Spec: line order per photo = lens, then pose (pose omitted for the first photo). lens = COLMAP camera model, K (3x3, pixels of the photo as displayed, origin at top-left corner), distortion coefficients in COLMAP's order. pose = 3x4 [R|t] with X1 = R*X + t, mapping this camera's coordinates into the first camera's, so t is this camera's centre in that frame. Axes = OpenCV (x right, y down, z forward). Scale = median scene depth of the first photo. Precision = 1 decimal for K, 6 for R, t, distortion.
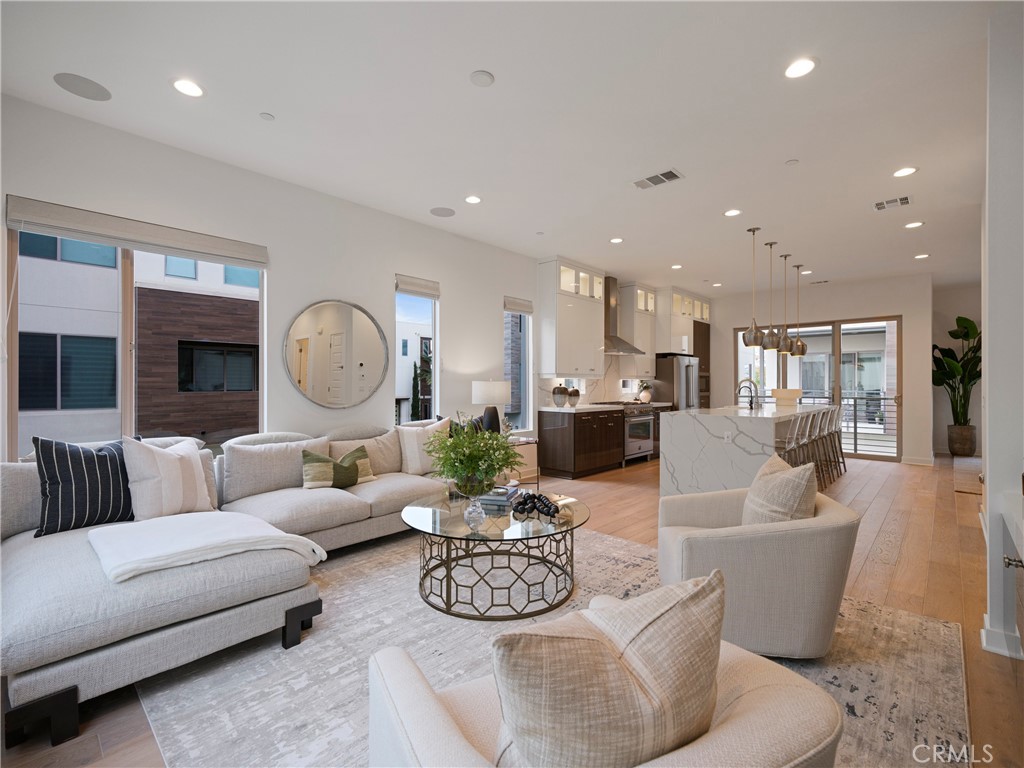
lens RADIAL K [[460.3, 0, 518.9], [0, 460.3, 382.6], [0, 0, 1]] dist [-0.001009, 0.000518]
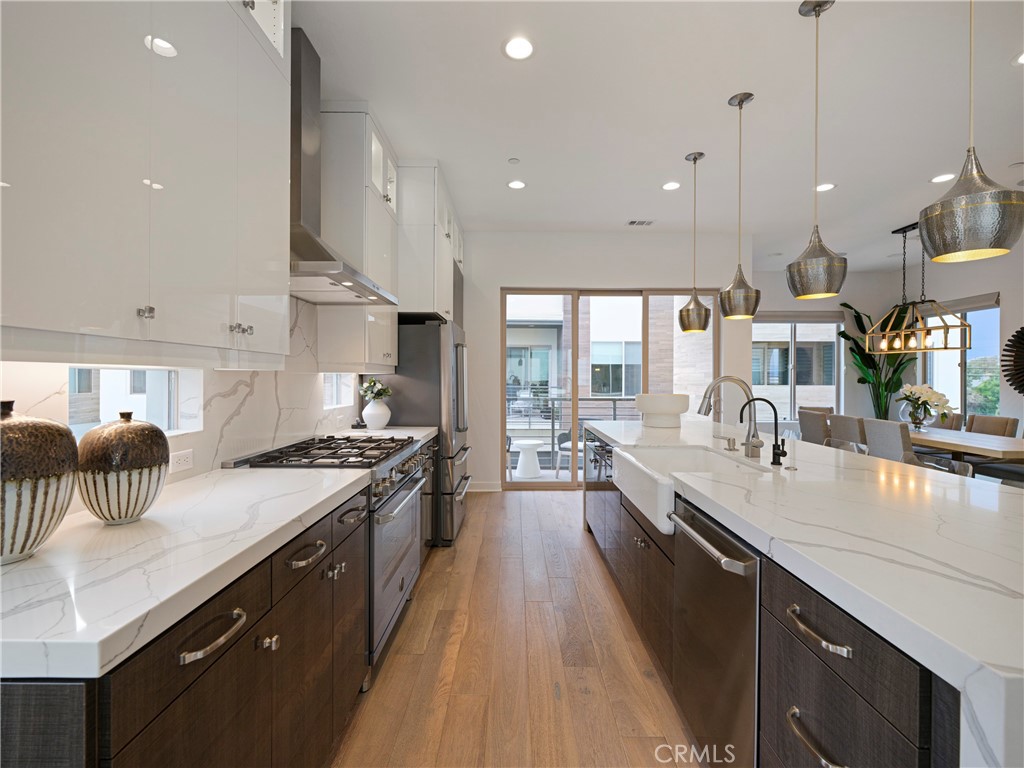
lens RADIAL K [[461.2, 0, 512.0], [0, 461.2, 384.0], [0, 0, 1]] dist [-0.009980, 0.000146]
pose [[0.739787, -0.006950, 0.672805, 0.179951], [-0.006073, 0.999837, 0.017005, -0.010385], [-0.672814, -0.016666, 0.739624, 1.254493]]
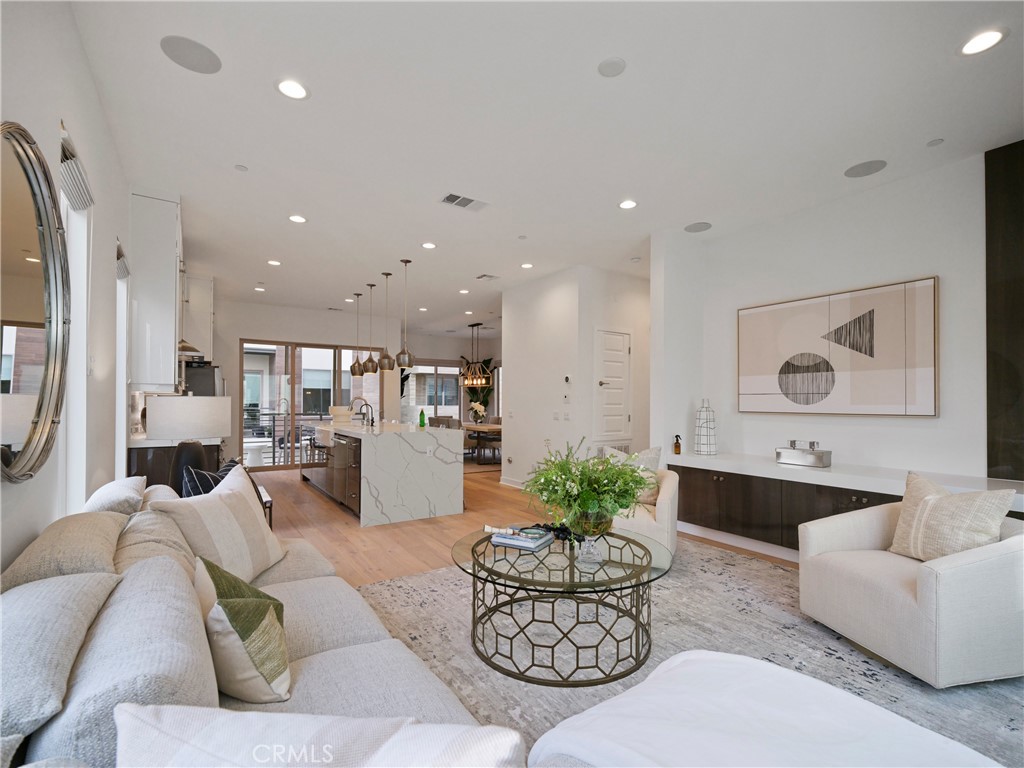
lens RADIAL K [[468.9, 0, 515.3], [0, 468.9, 398.7], [0, 0, 1]] dist [0.000379, 0.000063]
pose [[0.232048, 0.006693, 0.972681, -0.653537], [-0.006326, 0.999966, -0.005372, -0.000900], [-0.972684, -0.004907, 0.232082, 0.622643]]
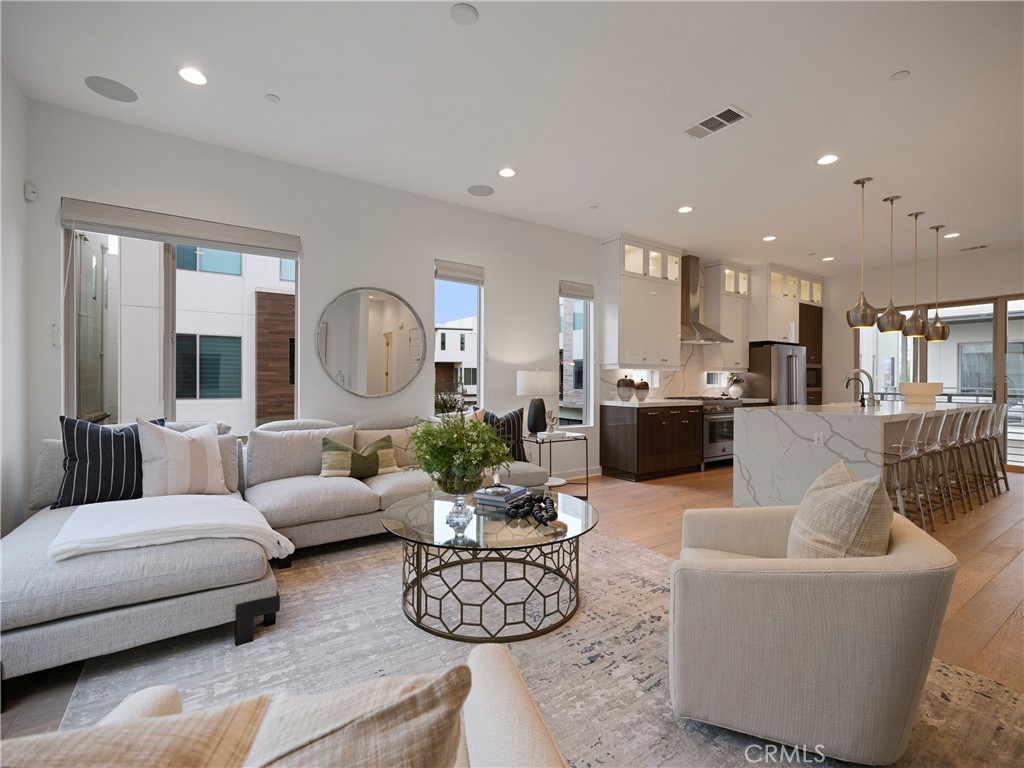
lens RADIAL K [[460.3, 0, 518.9], [0, 460.3, 382.6], [0, 0, 1]] dist [-0.001009, 0.000518]
pose [[0.974689, 0.004419, -0.223522, 0.139747], [-0.002975, 0.999972, 0.006799, 0.017406], [0.223546, -0.005962, 0.974675, 0.113005]]
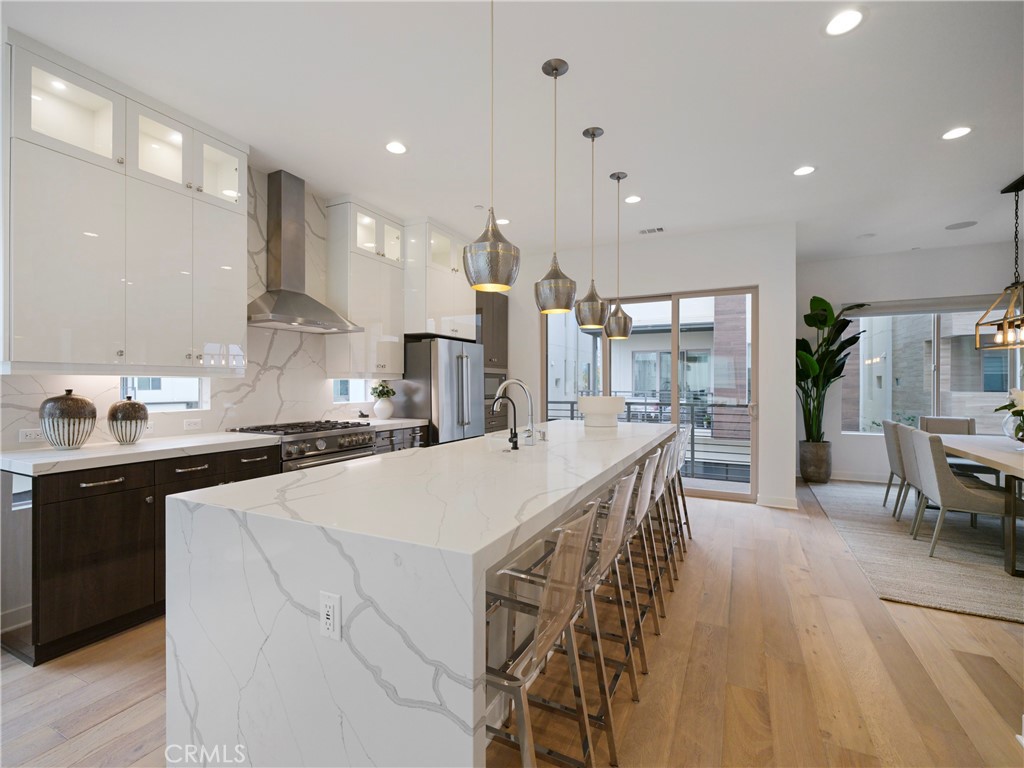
lens RADIAL K [[461.2, 0, 512.0], [0, 461.2, 384.0], [0, 0, 1]] dist [-0.009980, 0.000146]
pose [[0.959263, 0.000532, 0.282516, 0.543921], [-0.001872, 0.999988, 0.004472, -0.007394], [-0.282510, -0.004819, 0.959252, 0.837107]]
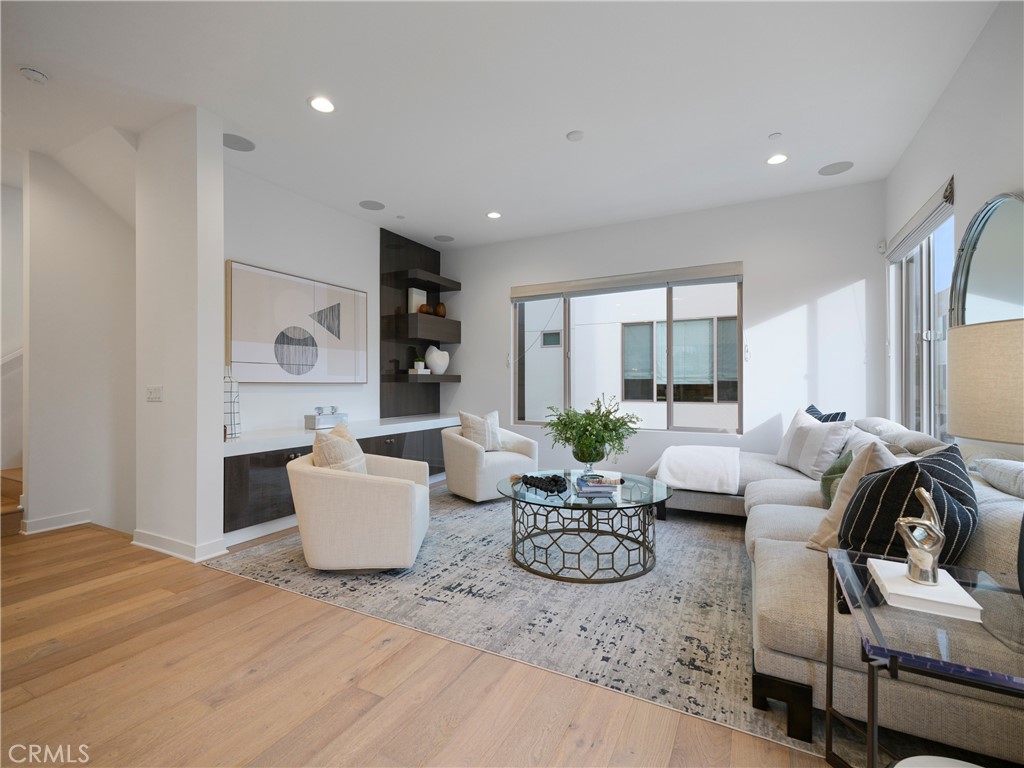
lens RADIAL K [[460.3, 0, 518.9], [0, 460.3, 382.6], [0, 0, 1]] dist [-0.001009, 0.000518]
pose [[-0.963284, -0.001102, -0.268482, 0.274439], [0.000423, 0.999984, -0.005621, 0.026639], [0.268484, -0.005528, -0.963268, 1.422136]]
